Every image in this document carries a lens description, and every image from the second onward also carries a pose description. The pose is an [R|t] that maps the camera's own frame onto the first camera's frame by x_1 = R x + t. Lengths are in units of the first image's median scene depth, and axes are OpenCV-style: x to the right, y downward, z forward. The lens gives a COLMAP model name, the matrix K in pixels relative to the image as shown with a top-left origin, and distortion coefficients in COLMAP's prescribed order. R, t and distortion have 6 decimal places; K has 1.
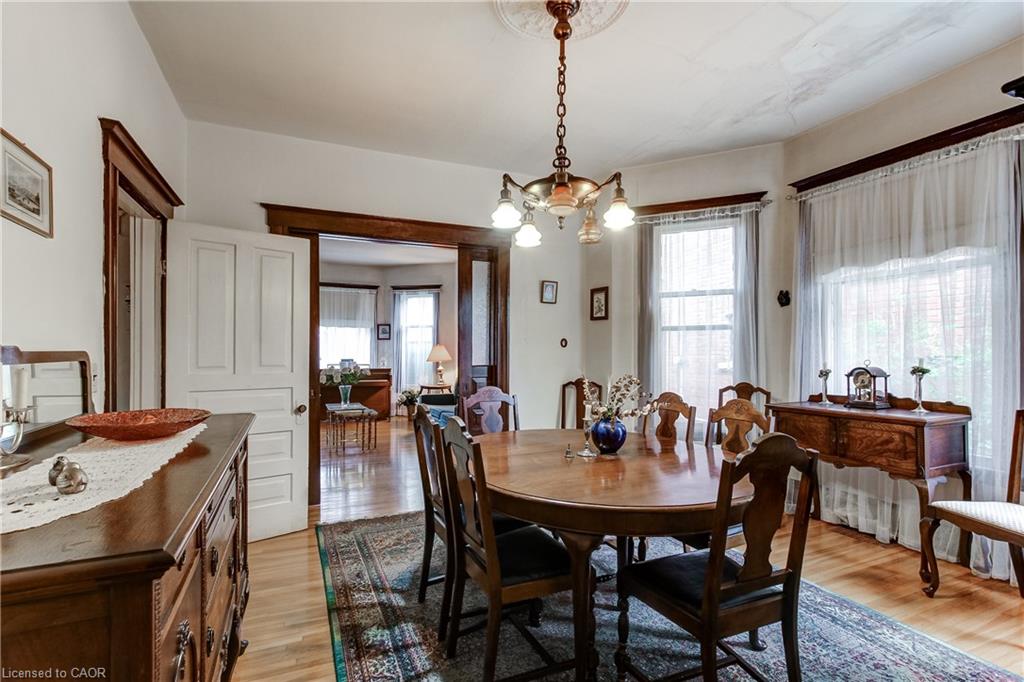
lens RADIAL K [[472.9, 0, 514.1], [0, 472.9, 349.7], [0, 0, 1]] dist [0.012359, 0.001760]
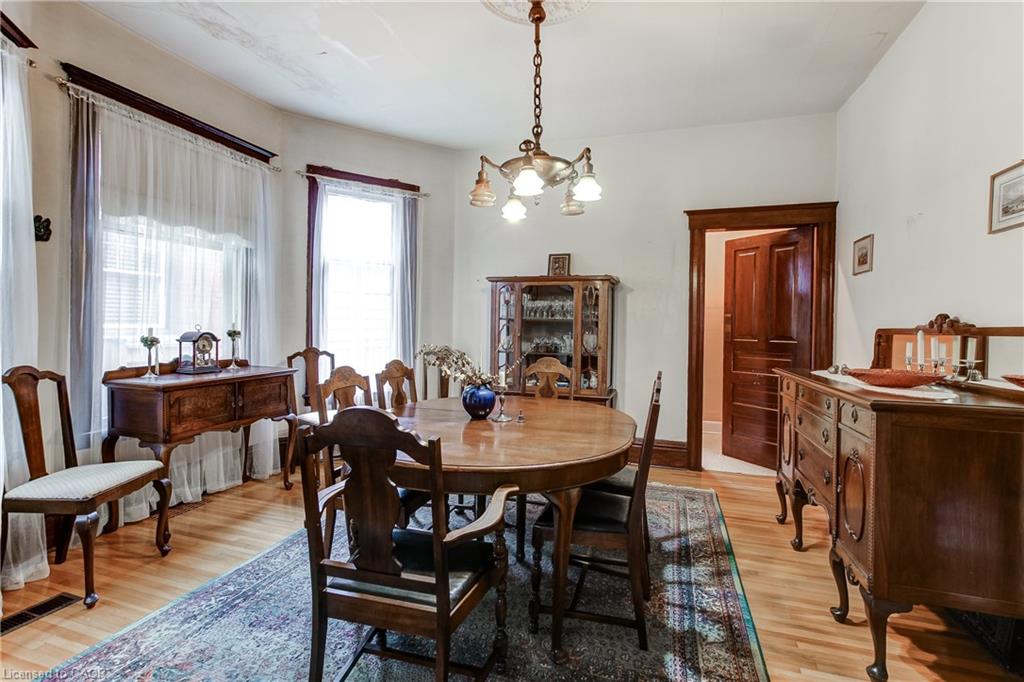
lens RADIAL K [[472.9, 0, 517.3], [0, 472.9, 322.5], [0, 0, 1]] dist [0.012359, 0.001760]
pose [[-0.734594, -0.008112, 0.678459, -0.522723], [-0.020088, 0.999750, -0.009797, 0.017202], [-0.678210, -0.020826, -0.734573, 1.593222]]
